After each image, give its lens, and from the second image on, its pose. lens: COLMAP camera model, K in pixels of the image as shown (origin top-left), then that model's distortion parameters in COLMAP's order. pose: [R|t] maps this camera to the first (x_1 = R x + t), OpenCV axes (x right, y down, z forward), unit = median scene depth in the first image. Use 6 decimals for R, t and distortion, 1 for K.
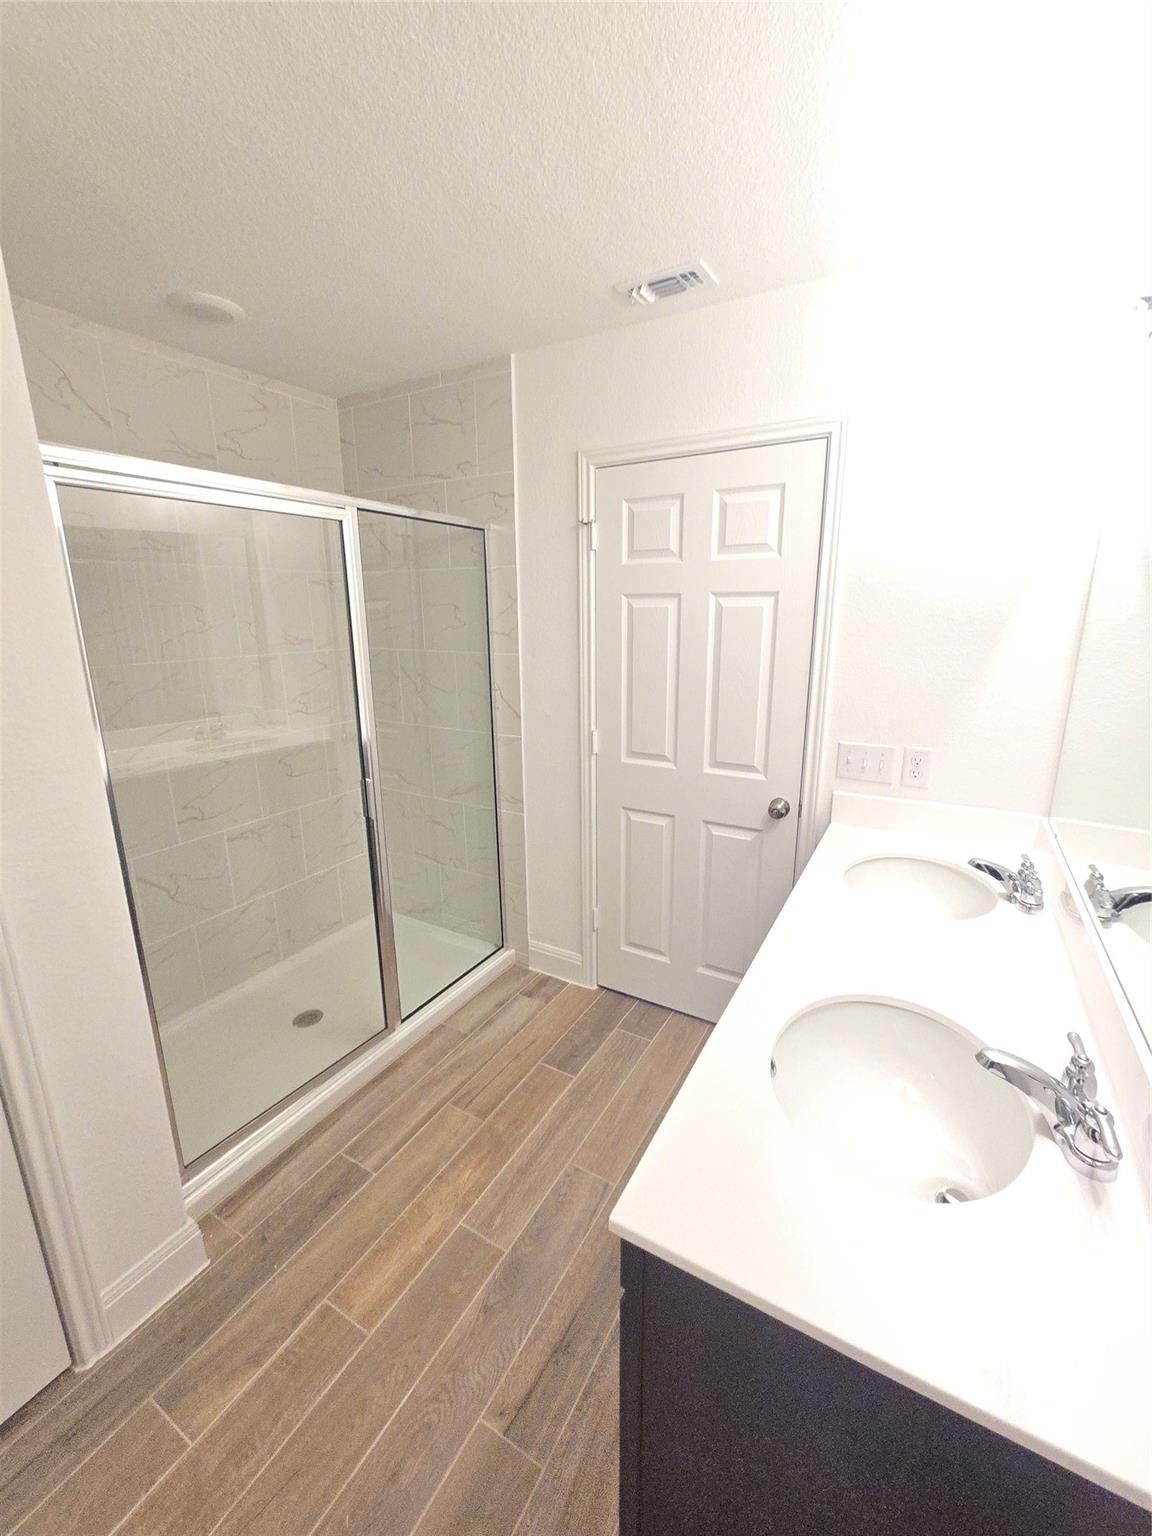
lens RADIAL K [[623.2, 0, 577.2], [0, 623.2, 765.6], [0, 0, 1]] dist [-0.000138, -0.000051]
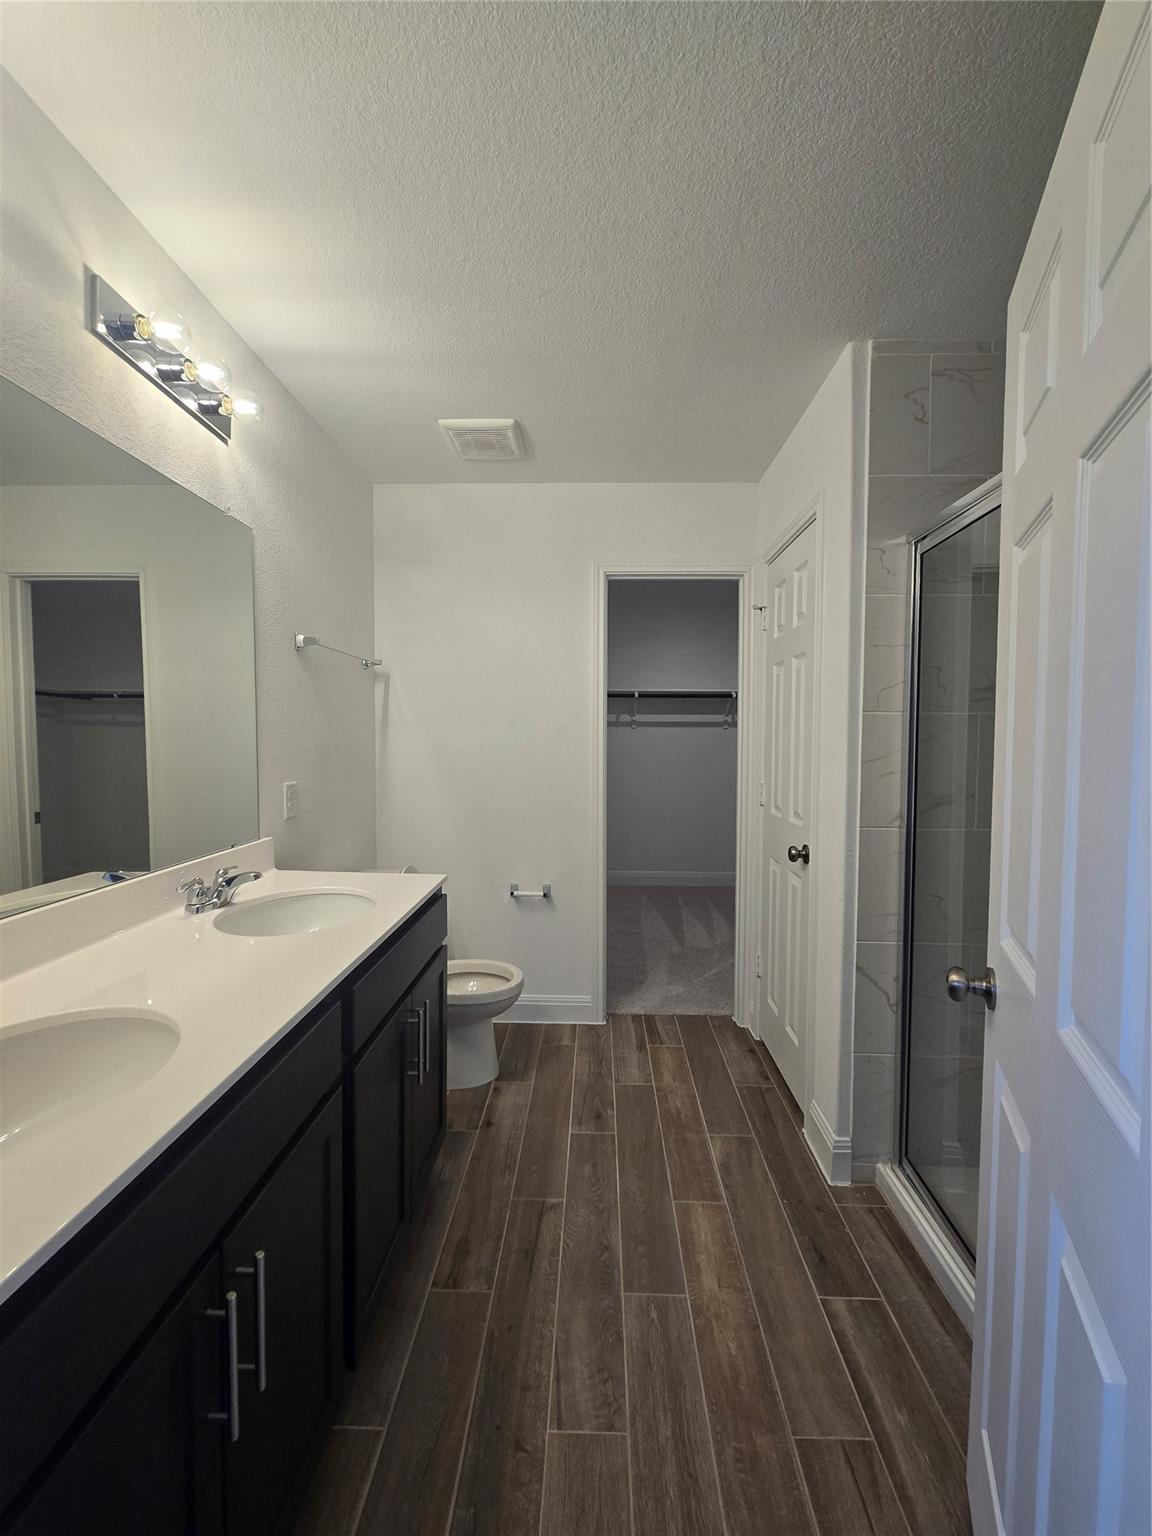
lens RADIAL K [[623.2, 0, 578.2], [0, 623.2, 765.3], [0, 0, 1]] dist [-0.000138, -0.000051]
pose [[-0.879080, 0.024281, -0.476056, 0.358790], [-0.113014, 0.959610, 0.257635, -0.209975], [0.463084, 0.280283, -0.840830, 1.472923]]
